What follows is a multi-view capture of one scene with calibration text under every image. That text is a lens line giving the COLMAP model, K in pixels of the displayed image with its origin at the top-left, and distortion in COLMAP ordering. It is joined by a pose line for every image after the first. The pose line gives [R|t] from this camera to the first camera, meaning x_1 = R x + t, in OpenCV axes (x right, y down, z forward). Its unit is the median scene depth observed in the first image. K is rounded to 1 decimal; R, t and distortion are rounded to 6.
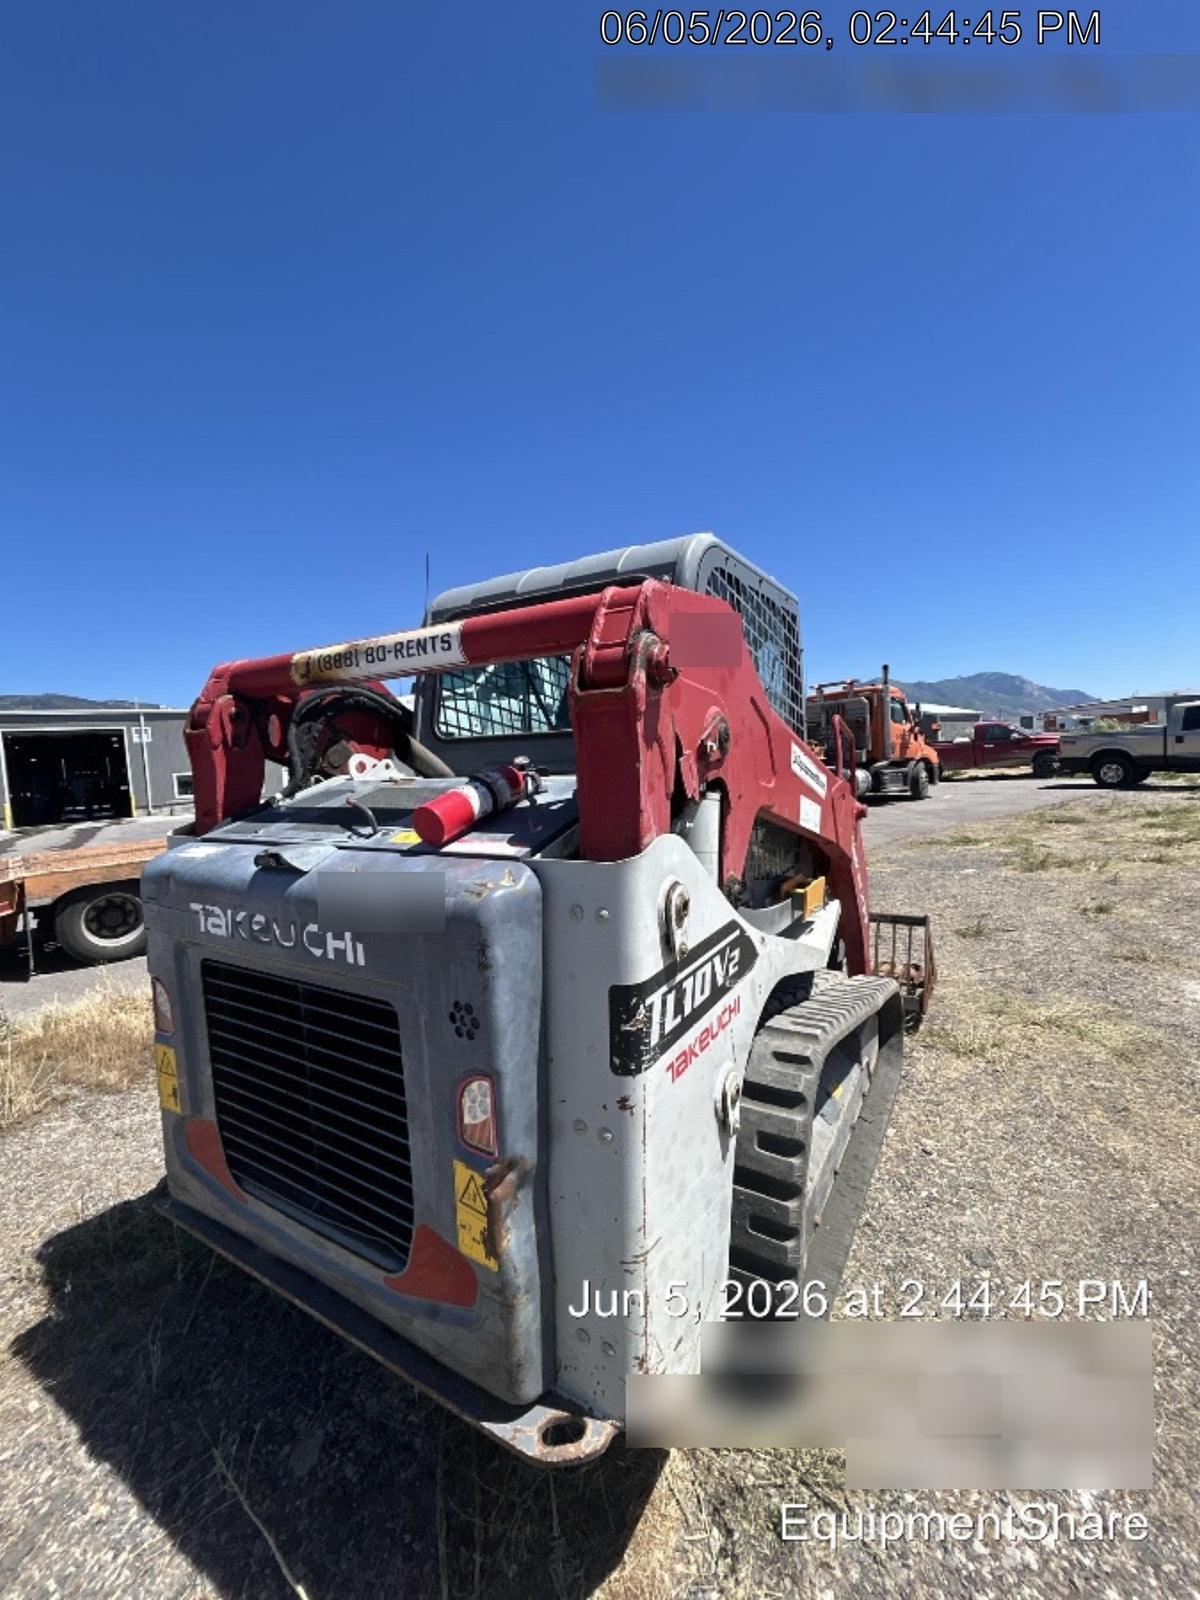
lens RADIAL K [[644.5, 0, 601.5], [0, 644.5, 797.0], [0, 0, 1]] dist [-0.001968, -0.000096]
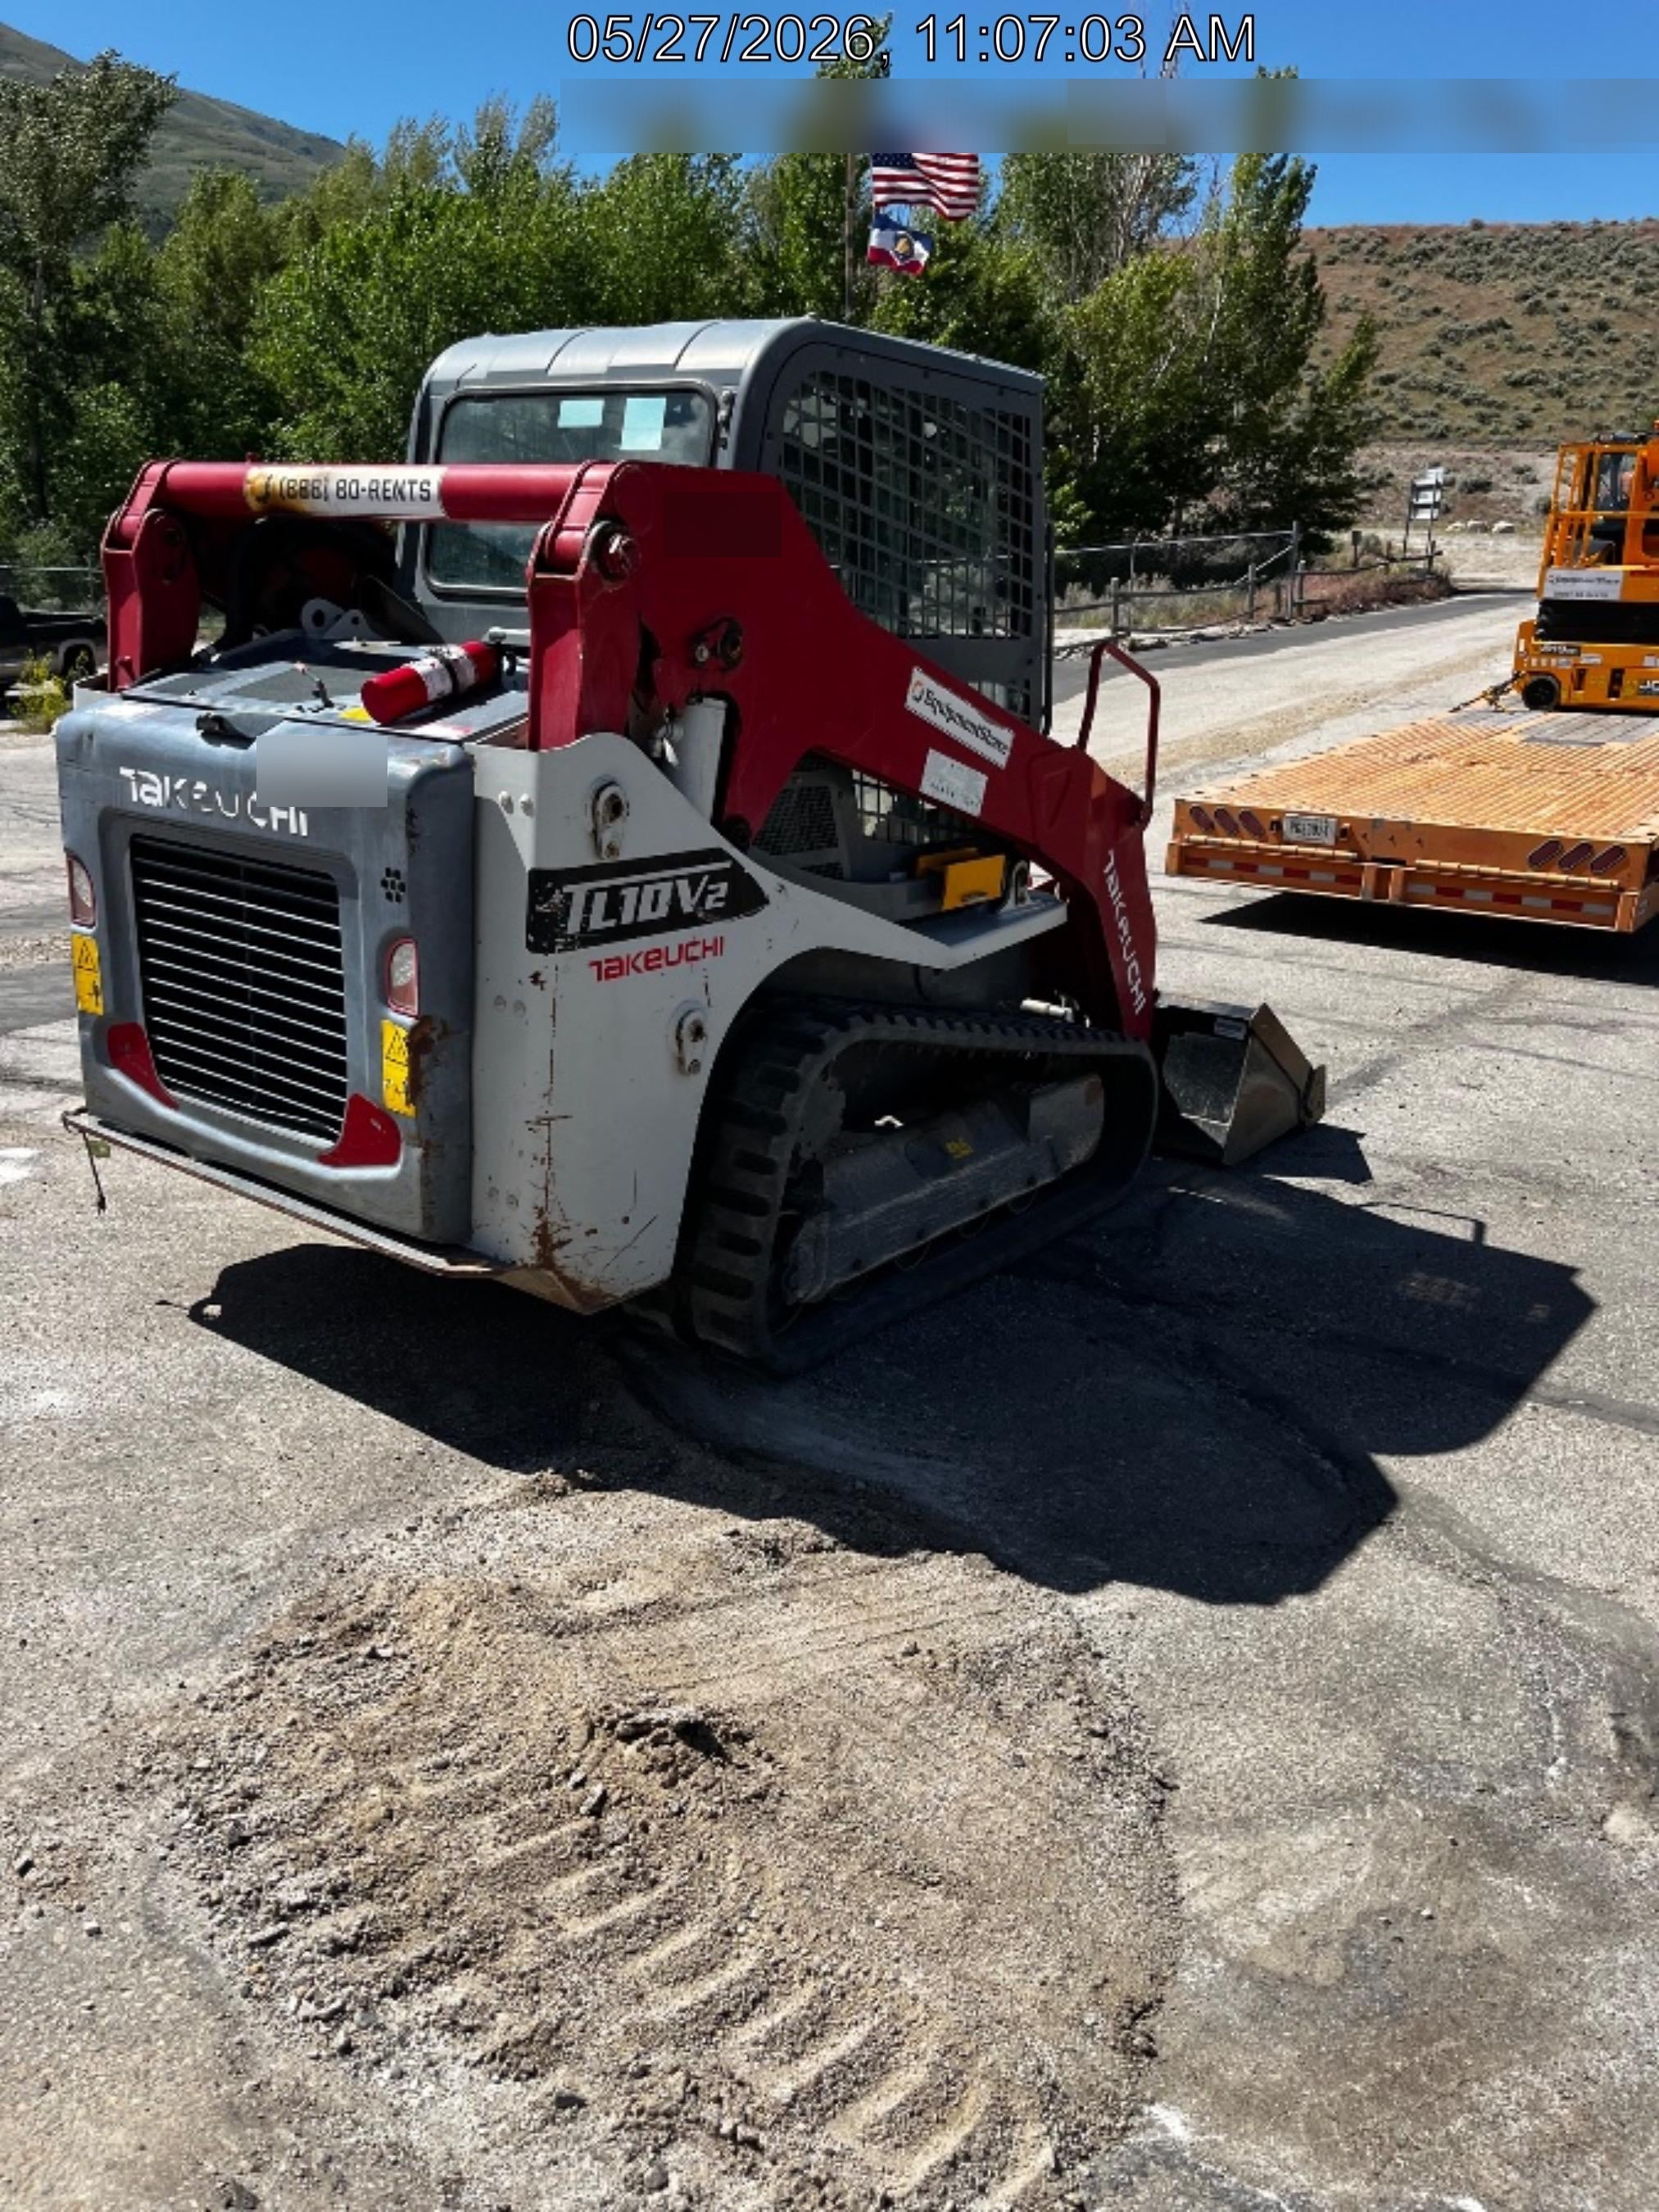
lens RADIAL K [[1667.0, 0, 808.4], [0, 1667.0, 1082.3], [0, 0, 1]] dist [0.050430, -0.070759]
pose [[0.990883, 0.111704, -0.075317, 0.607400], [-0.092302, 0.970106, 0.224444, -0.023710], [0.098137, -0.215446, 0.971572, -1.450625]]
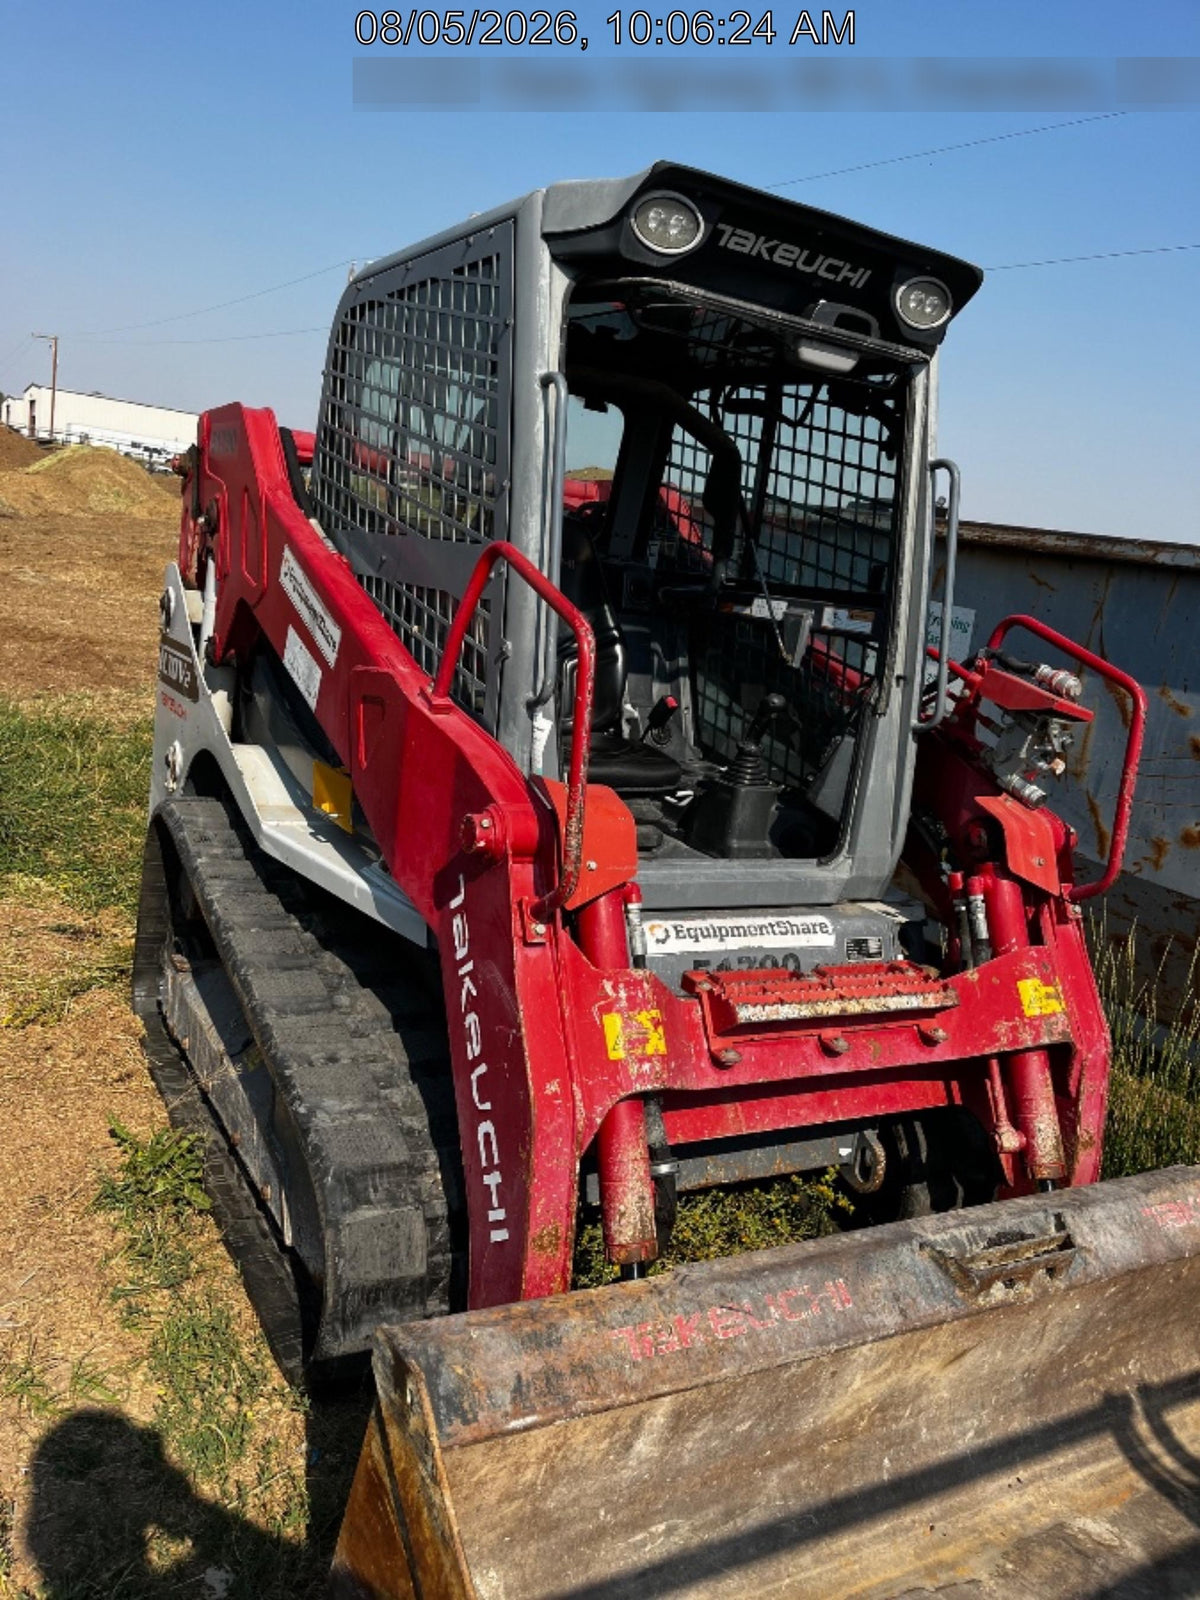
lens RADIAL K [[1213.2, 0, 606.5], [0, 1213.2, 802.7], [0, 0, 1]] dist [0.056117, -0.071273]
pose [[-0.471782, 0.136704, -0.871053, 2.297825], [-0.166874, 0.956210, 0.240451, -0.279792], [0.865780, 0.258796, -0.428311, 3.294667]]
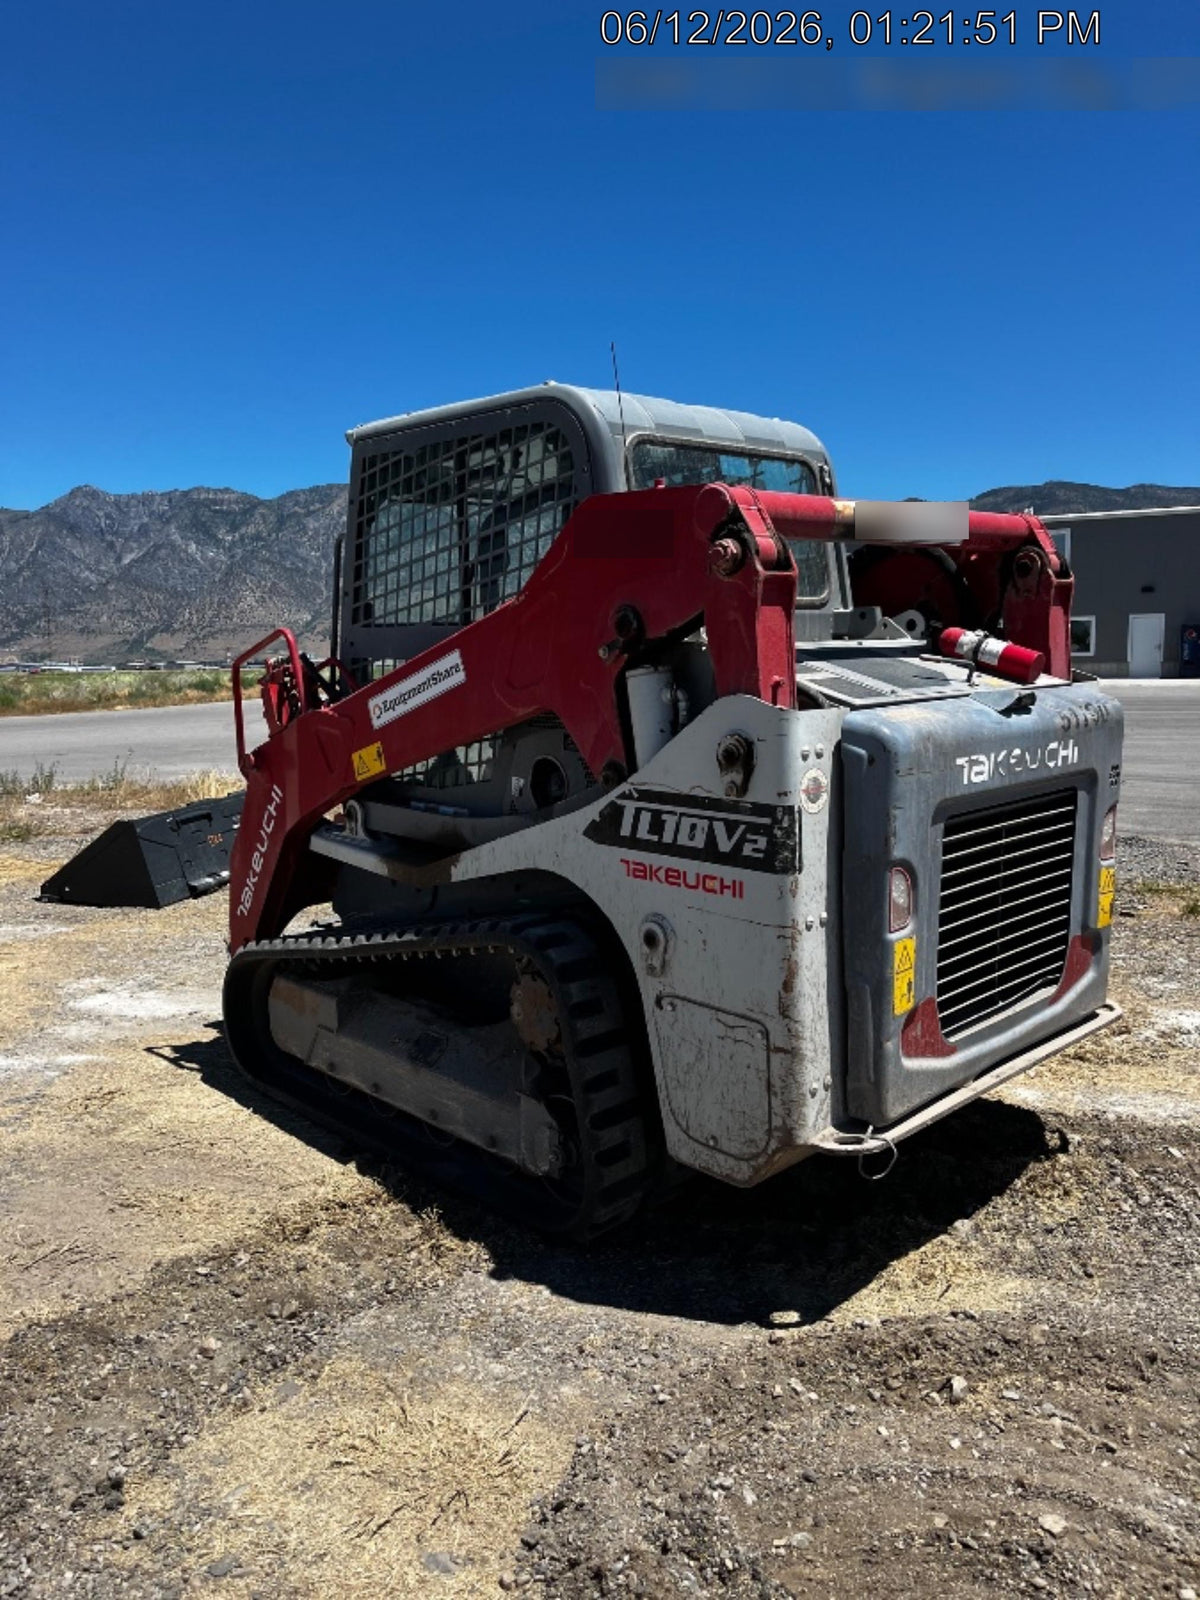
lens RADIAL K [[1205.8, 0, 584.4], [0, 1205.8, 788.9], [0, 0, 1]] dist [0.050430, -0.070759]
pose [[0.262318, -0.098490, 0.959942, -3.010705], [0.067698, 0.994205, 0.083506, 0.021159], [-0.962604, 0.043081, 0.267466, 1.241698]]
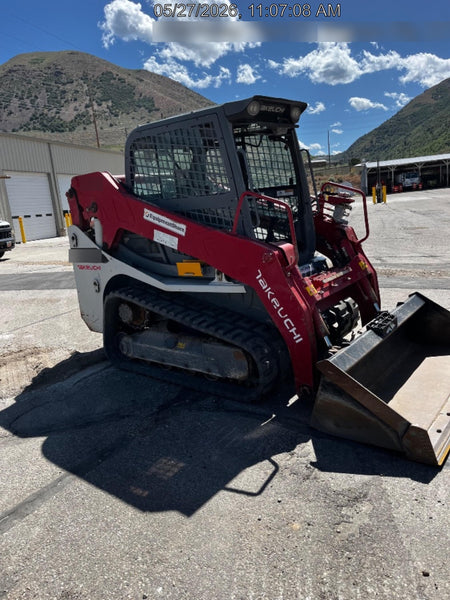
lens RADIAL K [[452.2, 0, 224.9], [0, 452.2, 298.0], [0, 0, 1]] dist [0.050430, -0.070759]
pose [[-0.113273, 0.276627, -0.954278, 3.565210], [0.041068, 0.960943, 0.273684, -0.327922], [0.992715, -0.008189, -0.120209, 2.547020]]
